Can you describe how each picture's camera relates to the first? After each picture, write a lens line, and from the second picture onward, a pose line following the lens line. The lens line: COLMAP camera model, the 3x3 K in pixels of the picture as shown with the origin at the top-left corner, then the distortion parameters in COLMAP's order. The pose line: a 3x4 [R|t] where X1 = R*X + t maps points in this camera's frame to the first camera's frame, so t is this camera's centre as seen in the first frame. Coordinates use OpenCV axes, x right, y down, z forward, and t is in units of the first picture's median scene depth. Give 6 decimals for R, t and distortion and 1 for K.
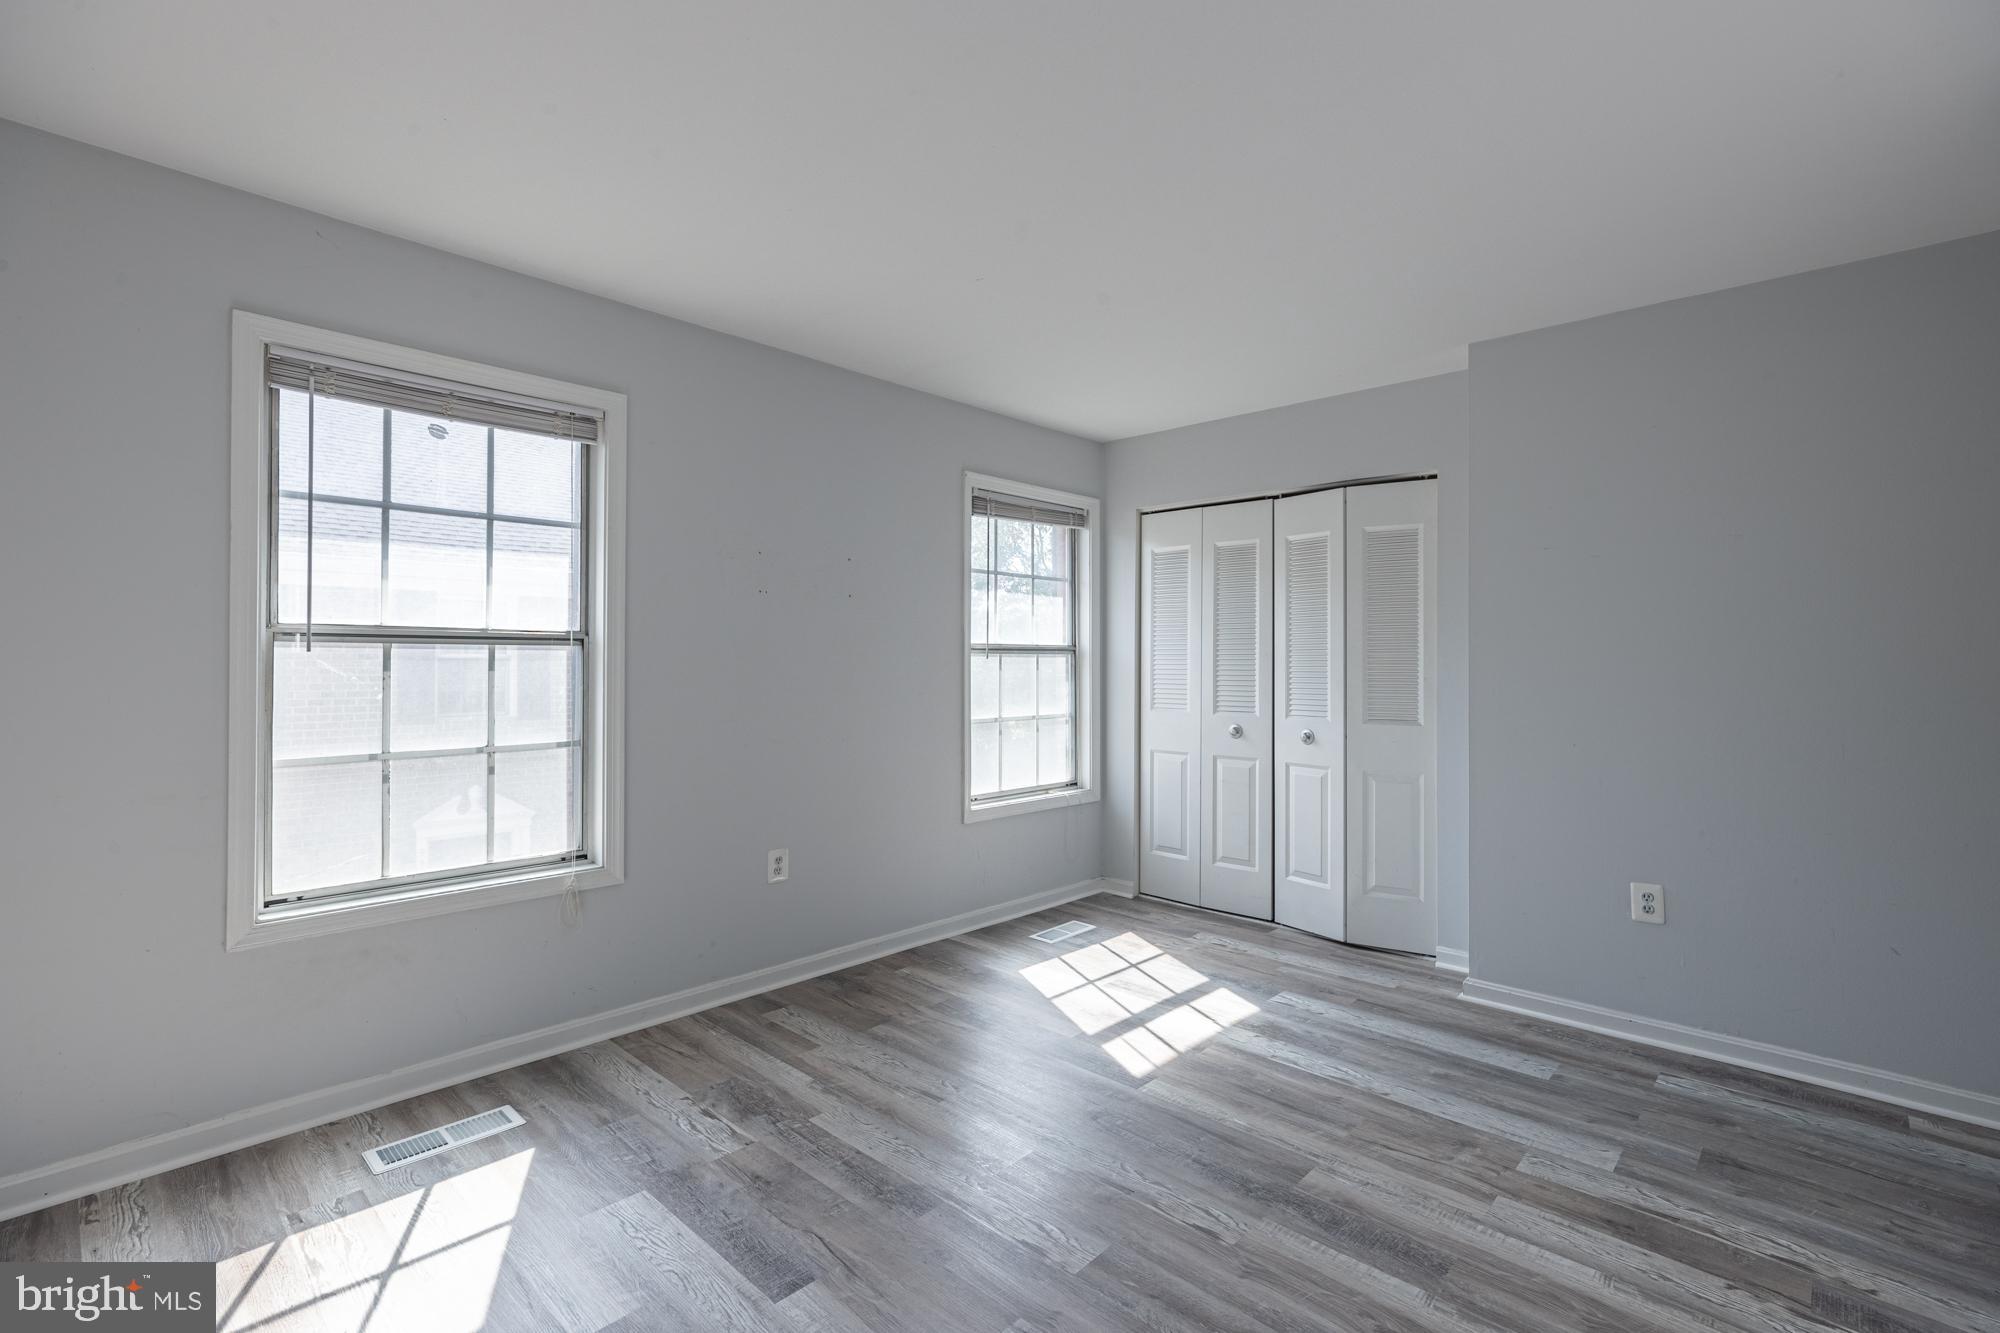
lens RADIAL K [[904.2, 0, 1003.1], [0, 904.2, 645.8], [0, 0, 1]] dist [-0.013155, 0.007064]
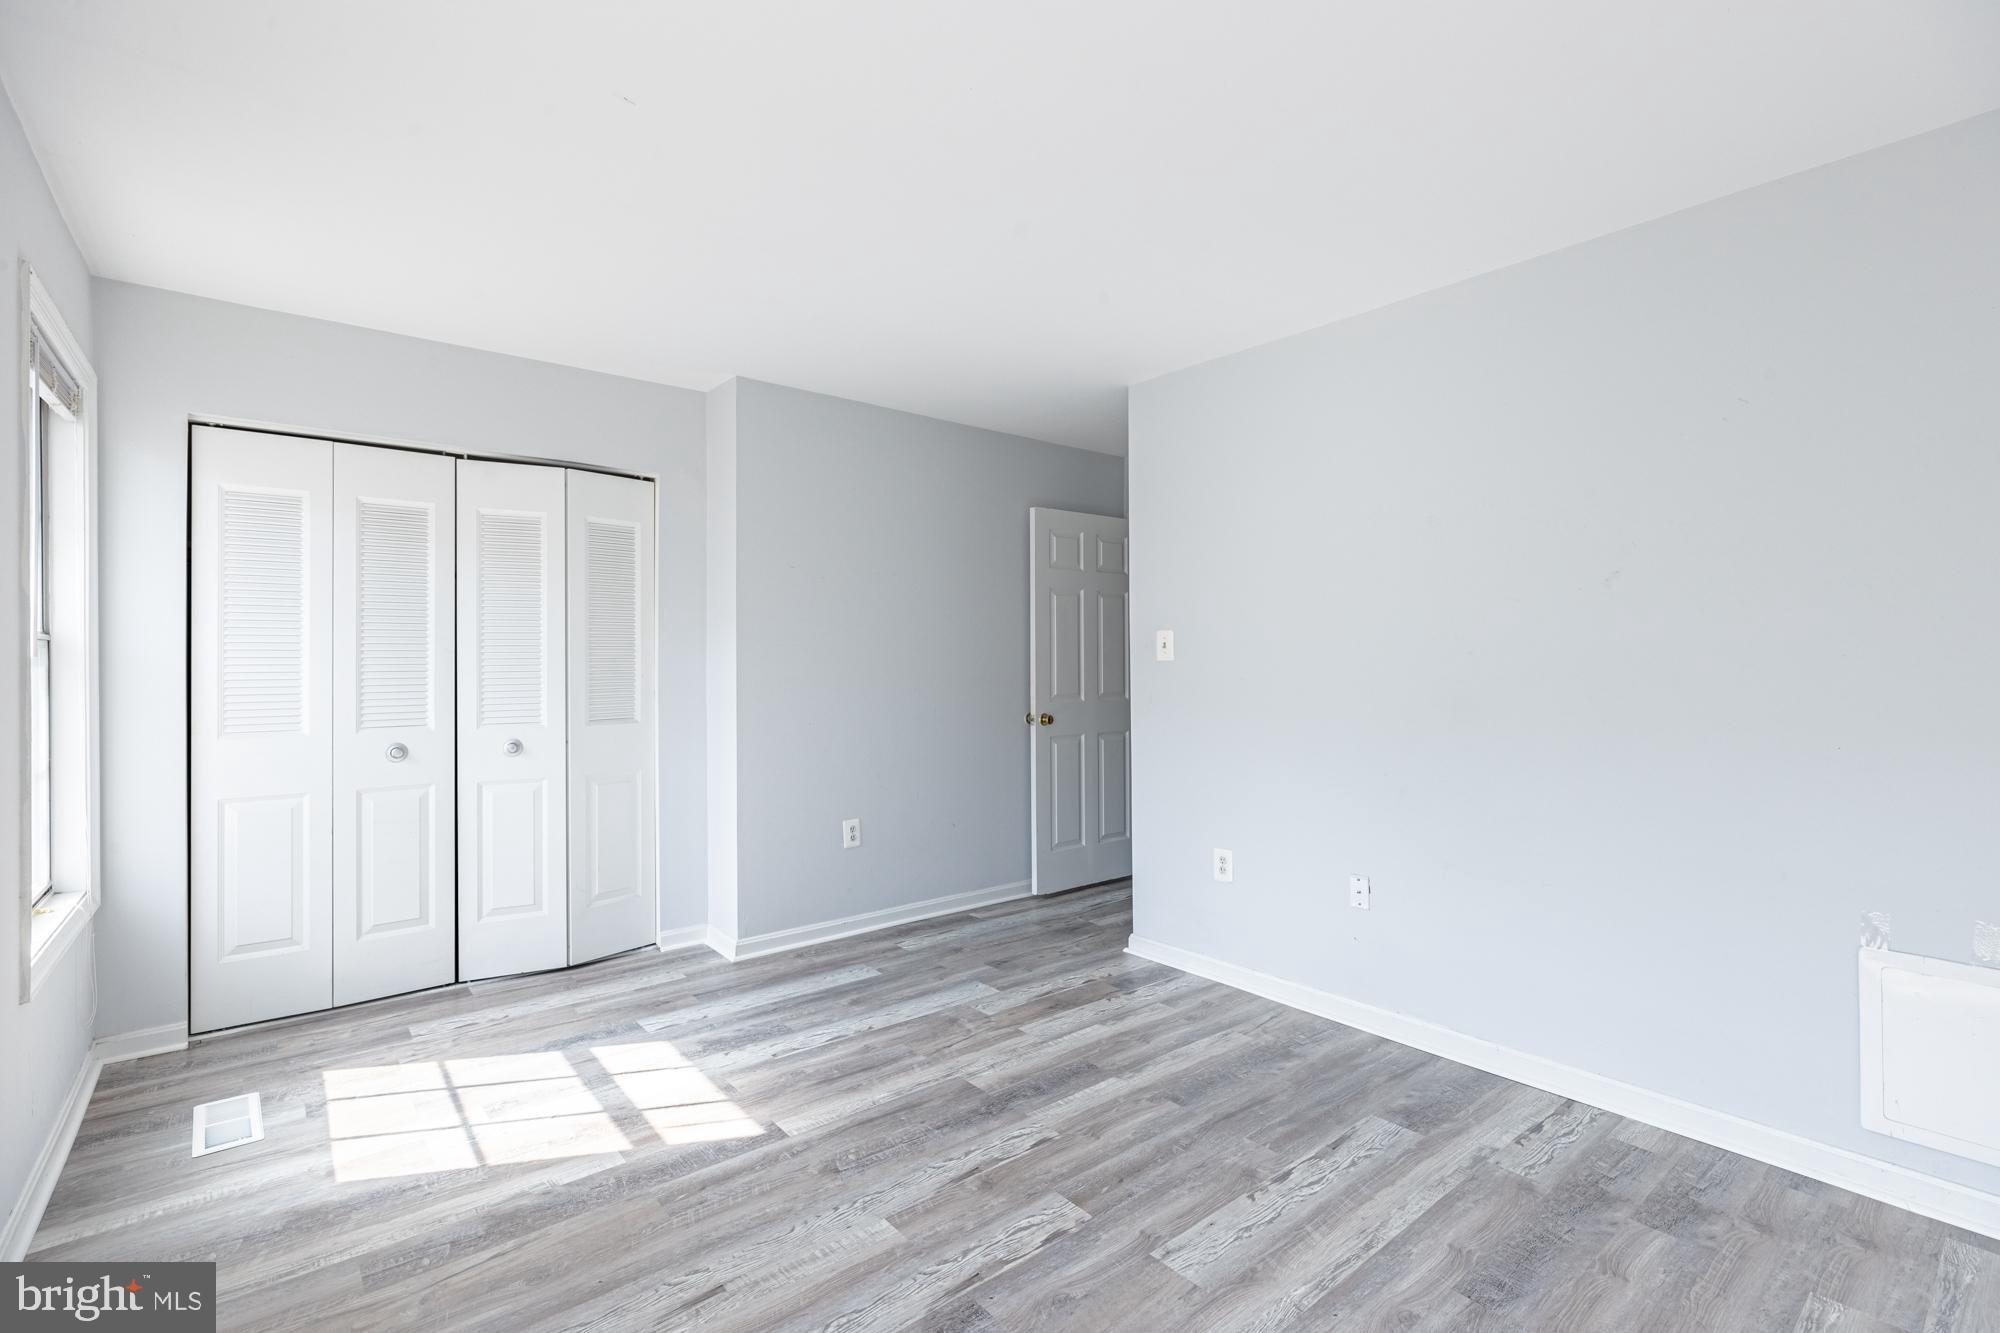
lens RADIAL K [[904.2, 0, 1003.1], [0, 904.2, 645.8], [0, 0, 1]] dist [-0.013155, 0.007064]
pose [[0.122482, 0.011341, 0.992406, -0.615870], [-0.013359, 0.999863, -0.009777, 0.008650], [-0.992381, -0.012061, 0.122616, 0.587091]]
